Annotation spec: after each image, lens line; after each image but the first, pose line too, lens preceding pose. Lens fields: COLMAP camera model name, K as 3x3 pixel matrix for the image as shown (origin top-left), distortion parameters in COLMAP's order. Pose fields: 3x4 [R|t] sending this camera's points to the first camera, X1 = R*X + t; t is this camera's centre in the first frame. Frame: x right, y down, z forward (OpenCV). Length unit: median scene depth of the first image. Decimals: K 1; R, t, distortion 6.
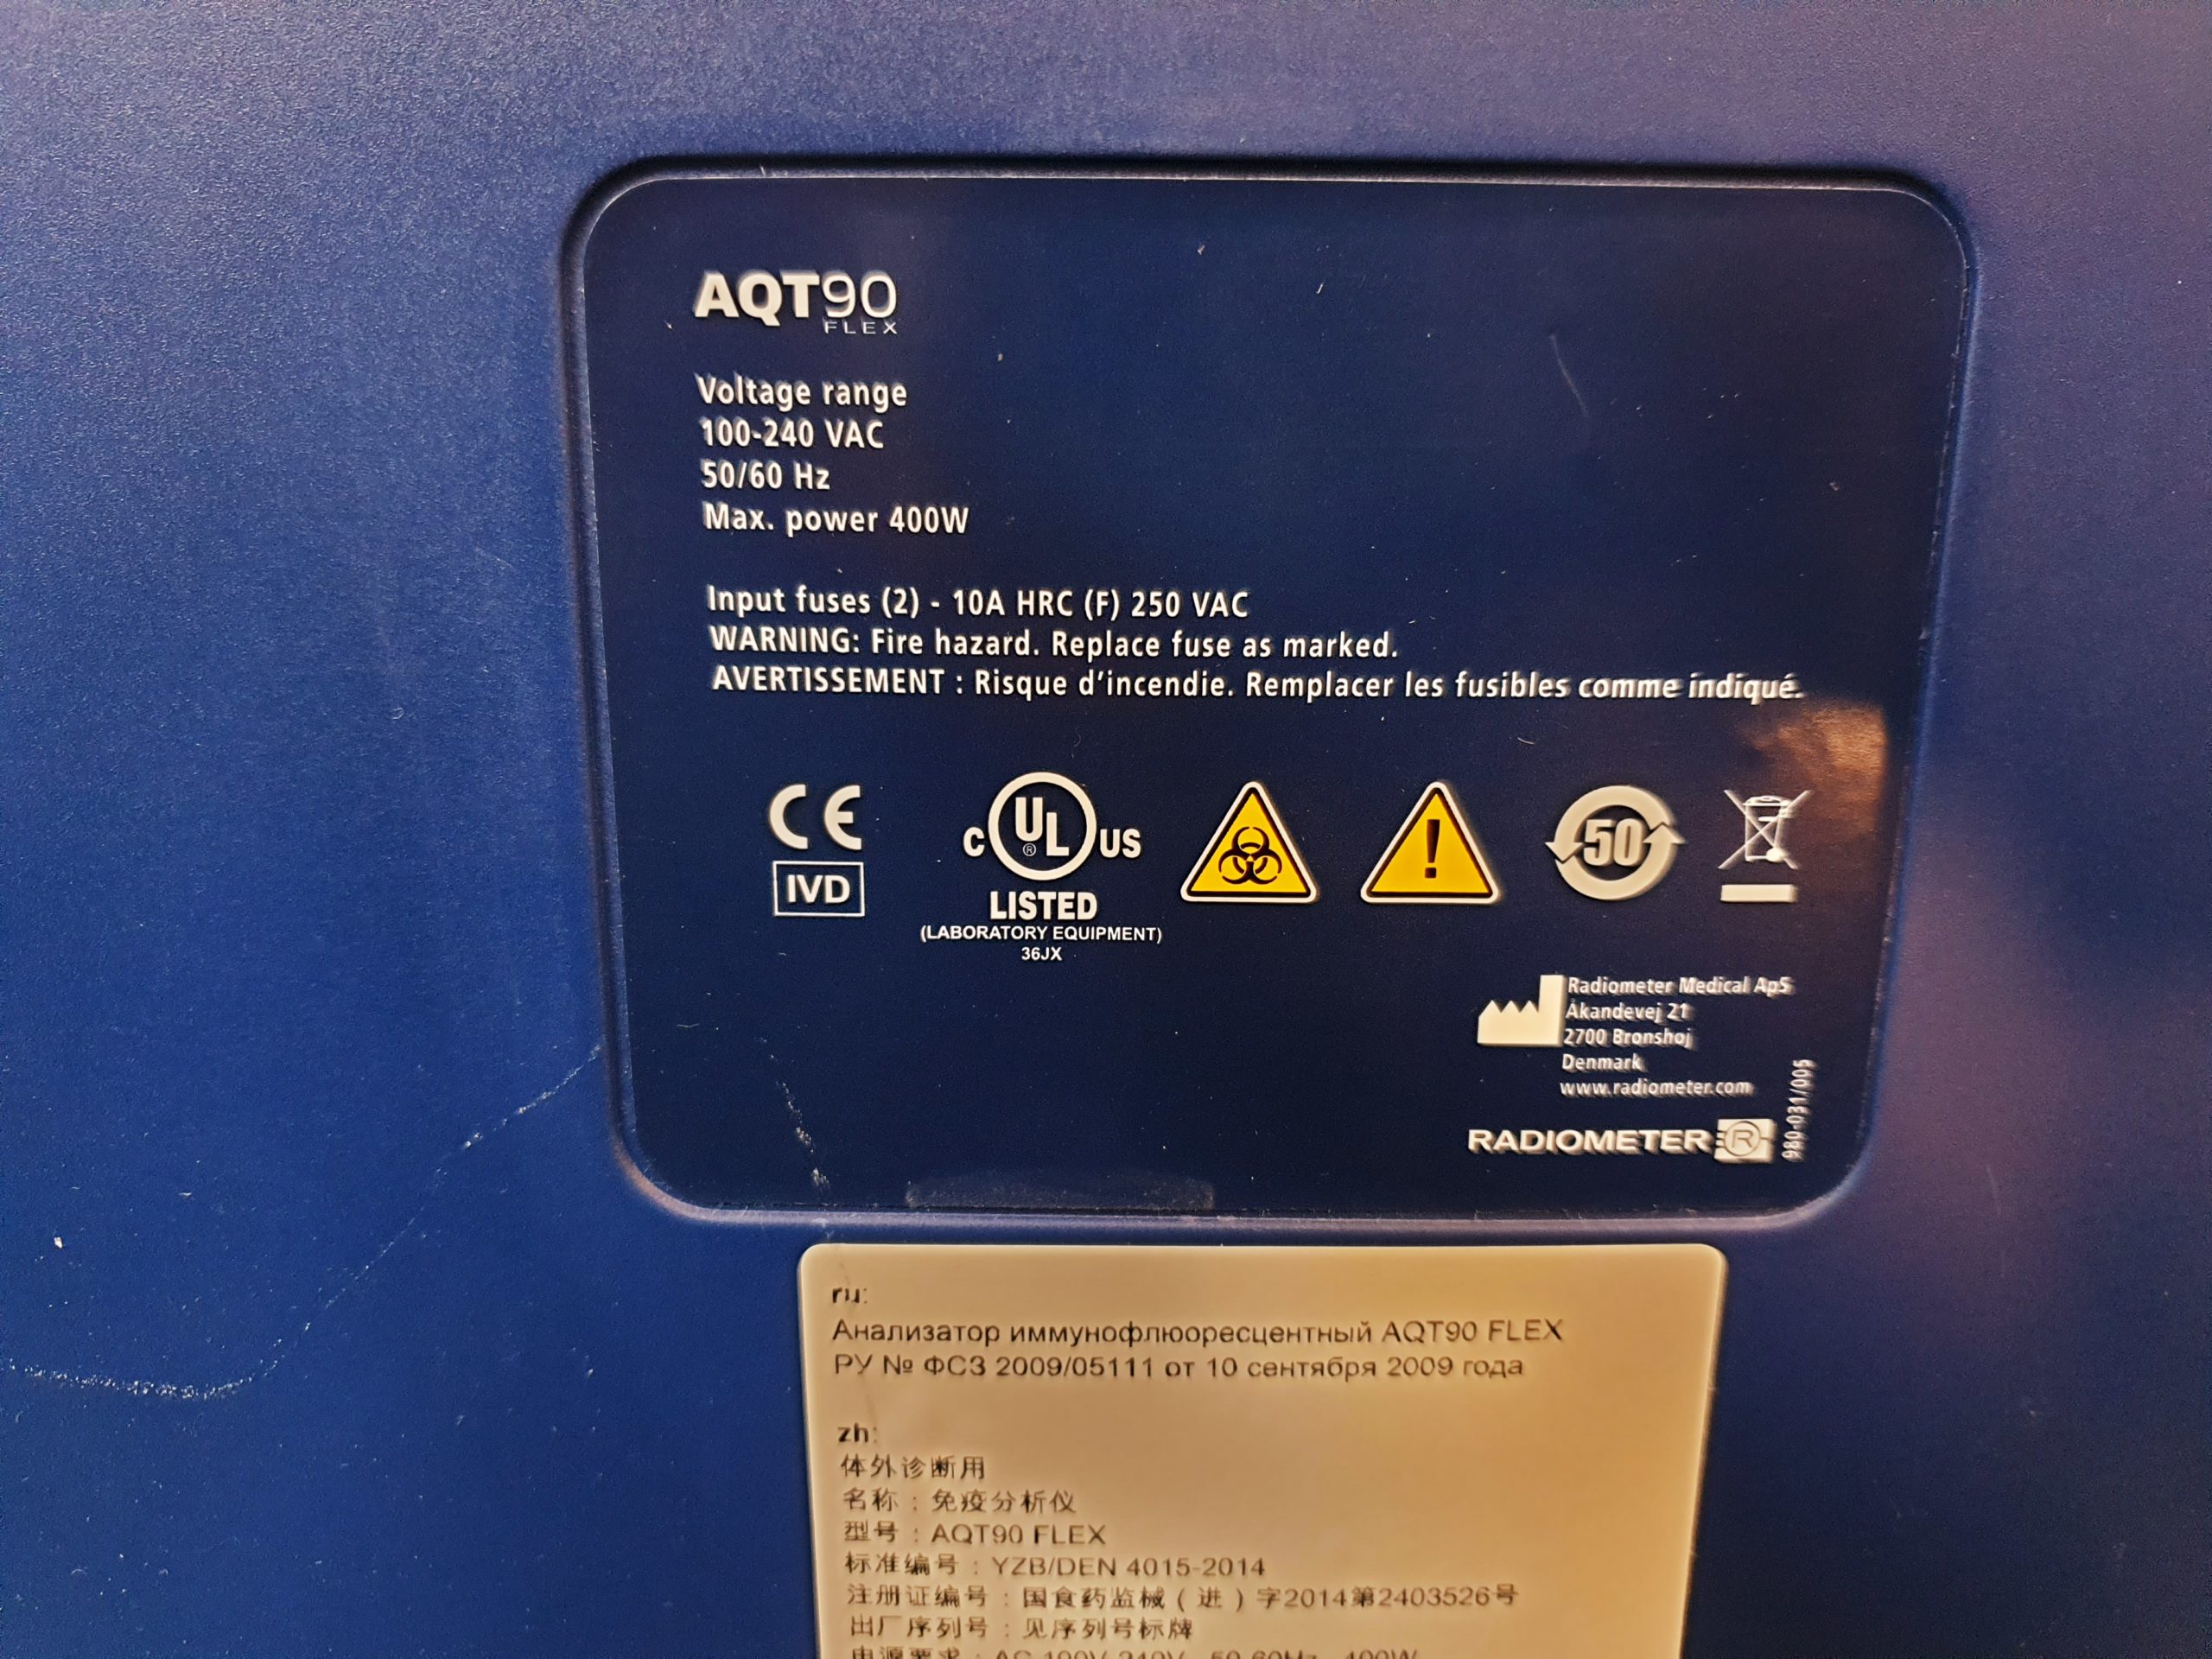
lens RADIAL K [[1705.4, 0, 1100.5], [0, 1705.4, 800.1], [0, 0, 1]] dist [0.004802, -0.000096]
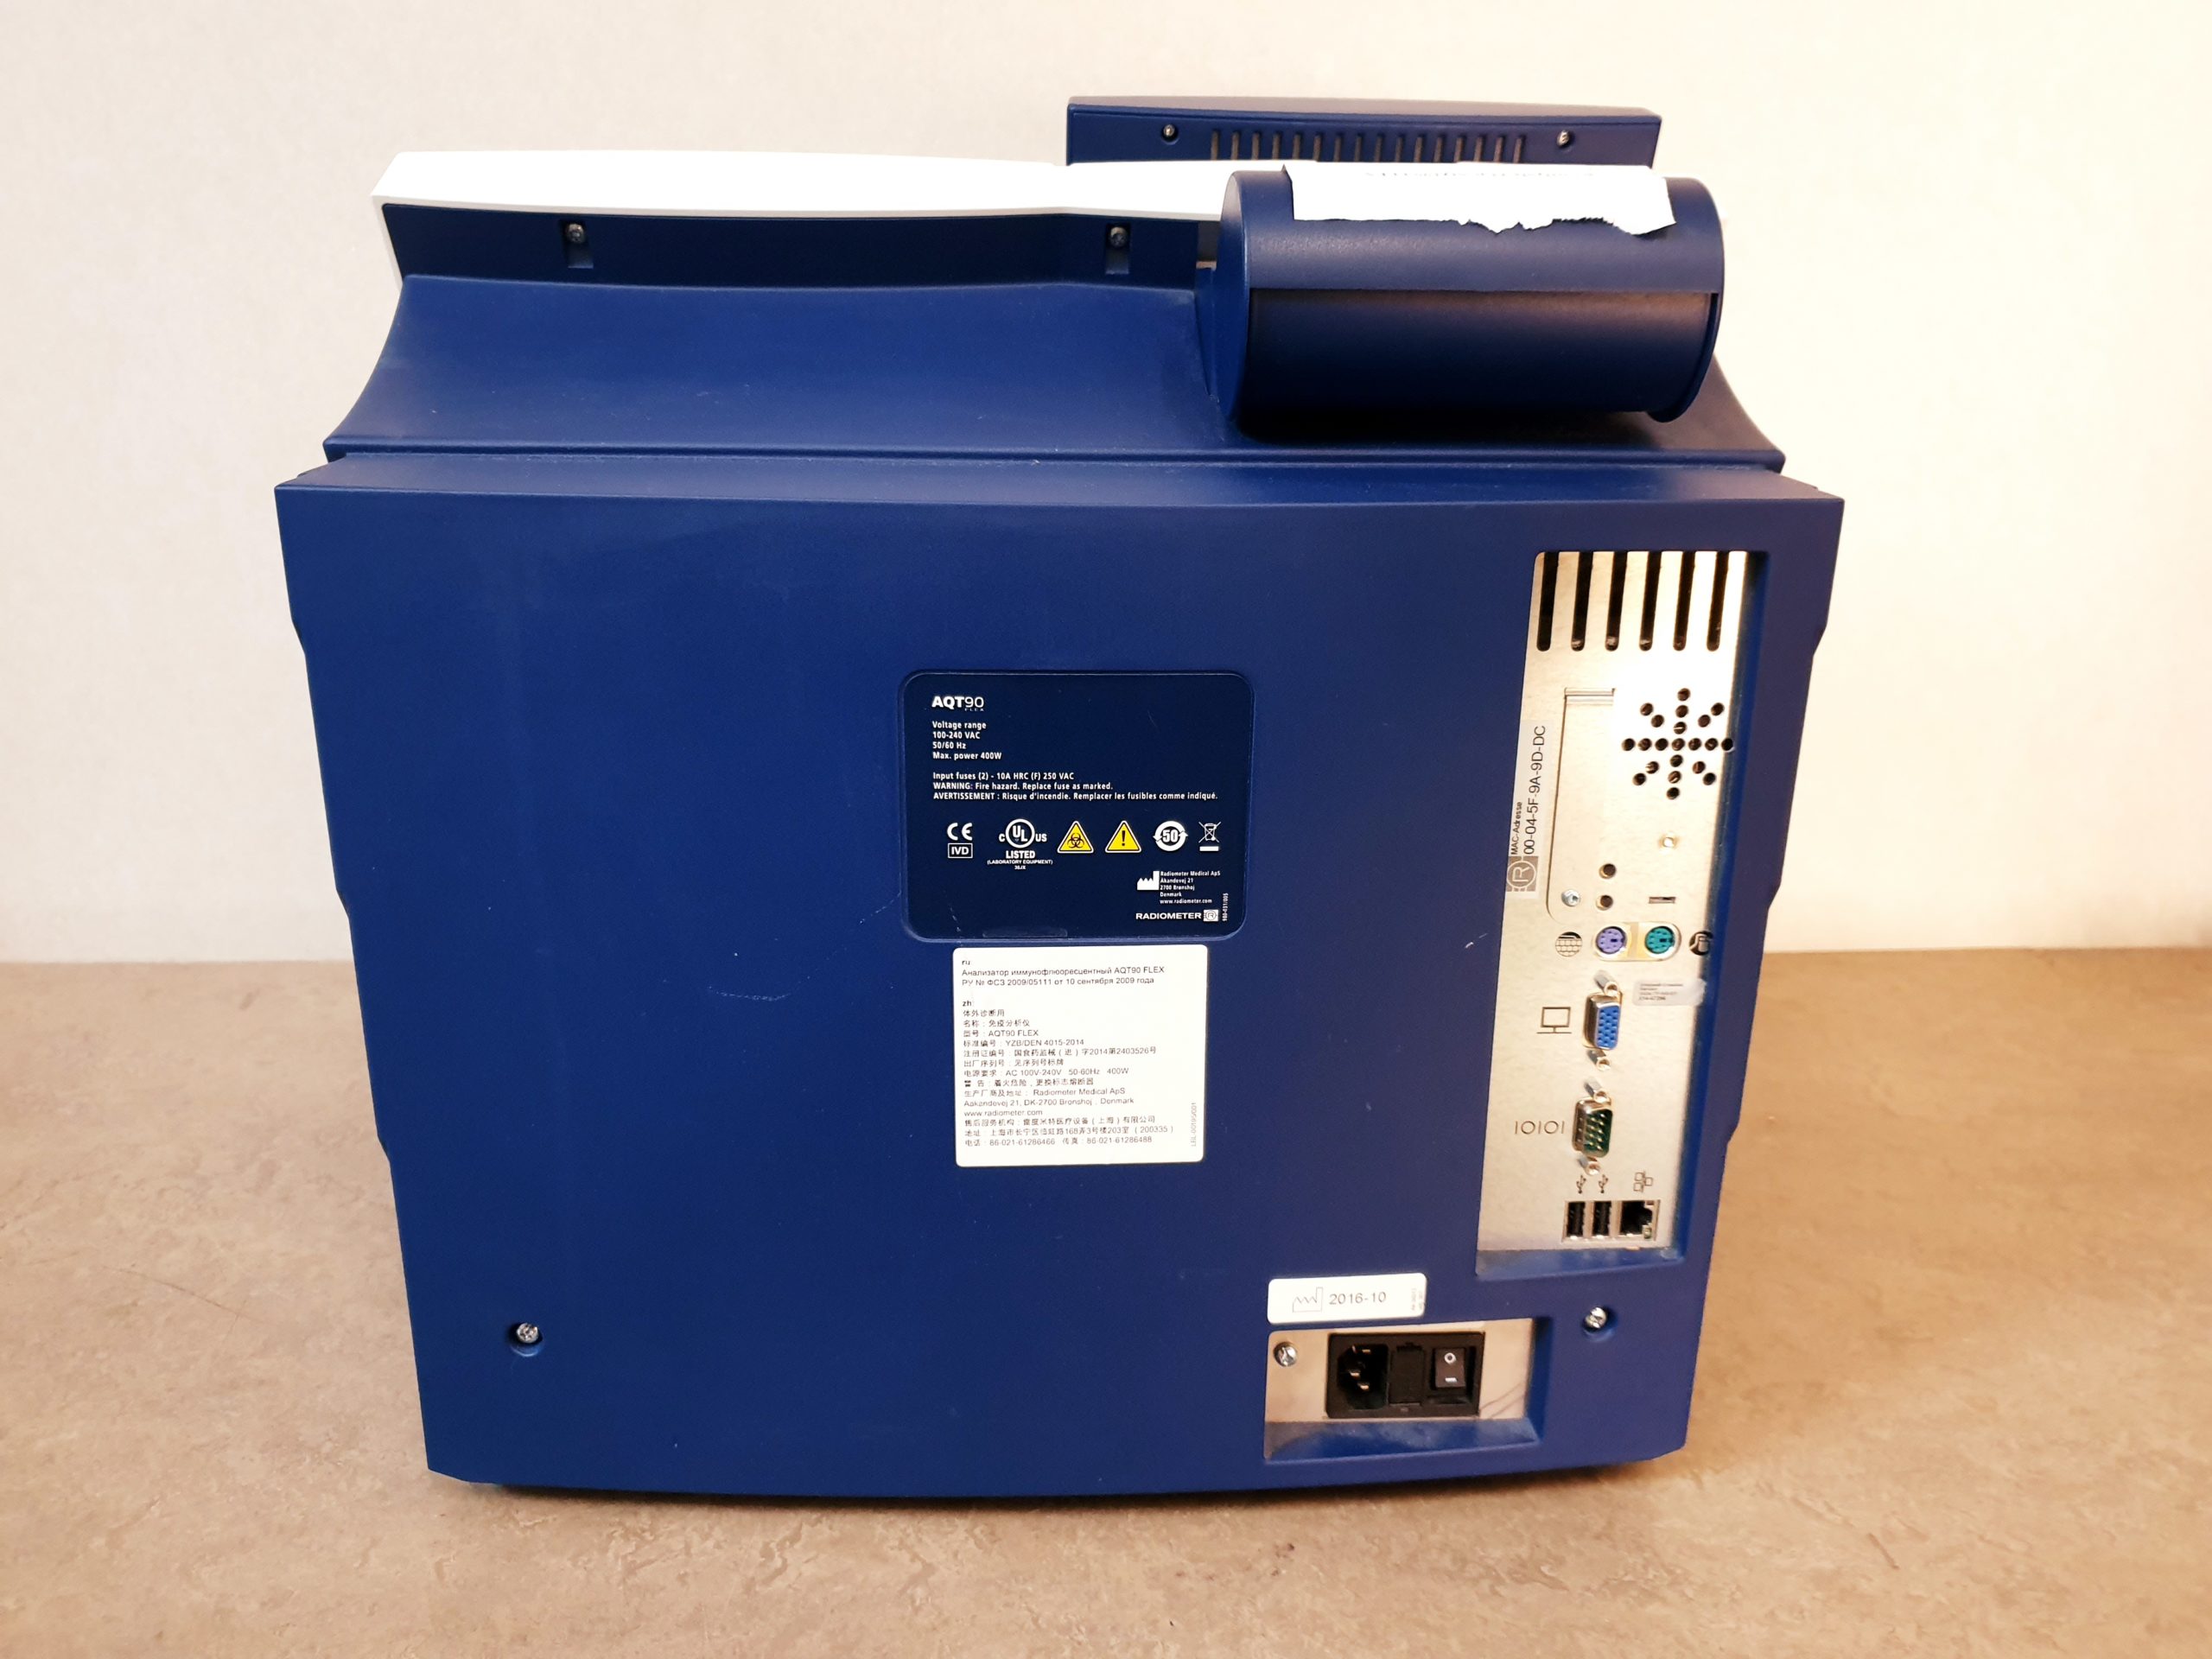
lens RADIAL K [[1688.8, 0, 1090.2], [0, 1688.8, 822.5], [0, 0, 1]] dist [0.061413, -0.063224]
pose [[0.998515, -0.011760, 0.053184, -0.078107], [0.009211, 0.998809, 0.047920, -0.186326], [-0.053685, -0.047359, 0.997434, -2.734780]]
